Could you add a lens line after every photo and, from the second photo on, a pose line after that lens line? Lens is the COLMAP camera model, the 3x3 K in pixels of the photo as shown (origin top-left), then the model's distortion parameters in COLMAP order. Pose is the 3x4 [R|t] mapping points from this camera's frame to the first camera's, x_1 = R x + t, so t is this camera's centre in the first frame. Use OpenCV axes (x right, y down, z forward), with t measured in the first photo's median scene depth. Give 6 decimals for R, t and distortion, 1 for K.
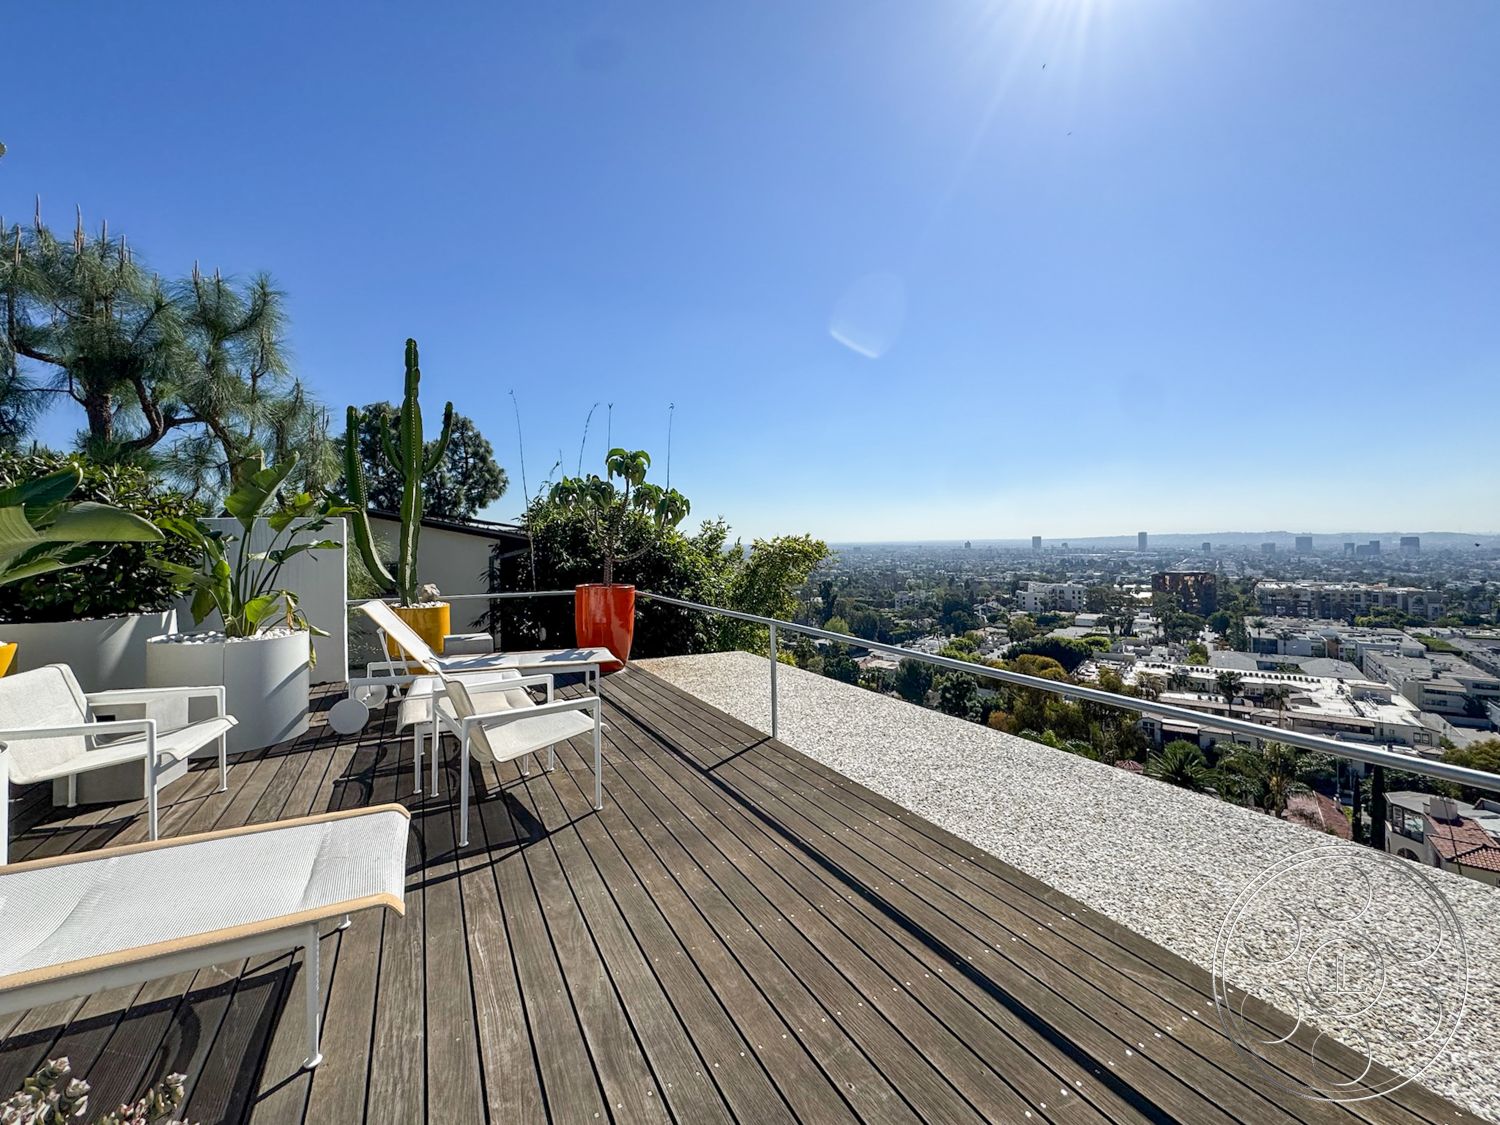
lens RADIAL K [[634.7, 0, 720.4], [0, 634.7, 562.3], [0, 0, 1]] dist [-0.002231, -0.000444]
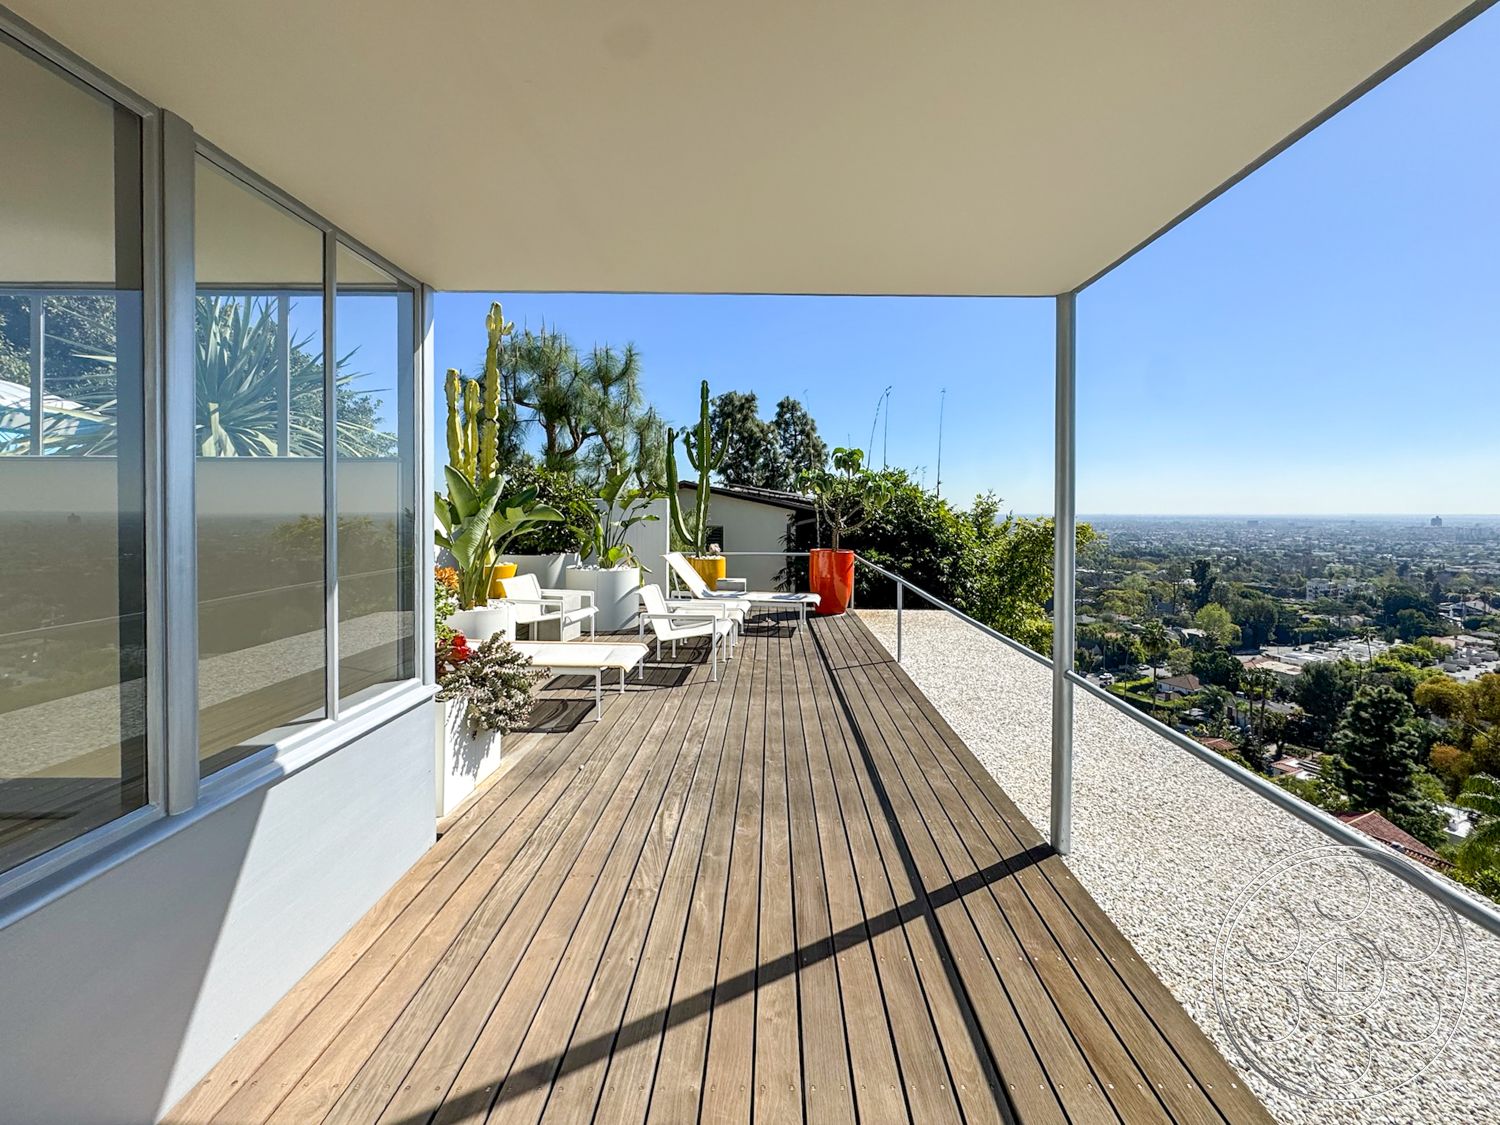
lens RADIAL K [[651.5, 0, 750.0], [0, 651.5, 562.5], [0, 0, 1]] dist [0.000586, -0.000120]
pose [[0.882536, 0.054158, -0.467116, 0.121170], [-0.029279, 0.997747, 0.060362, -0.006042], [0.469333, -0.039595, 0.882133, -0.113941]]
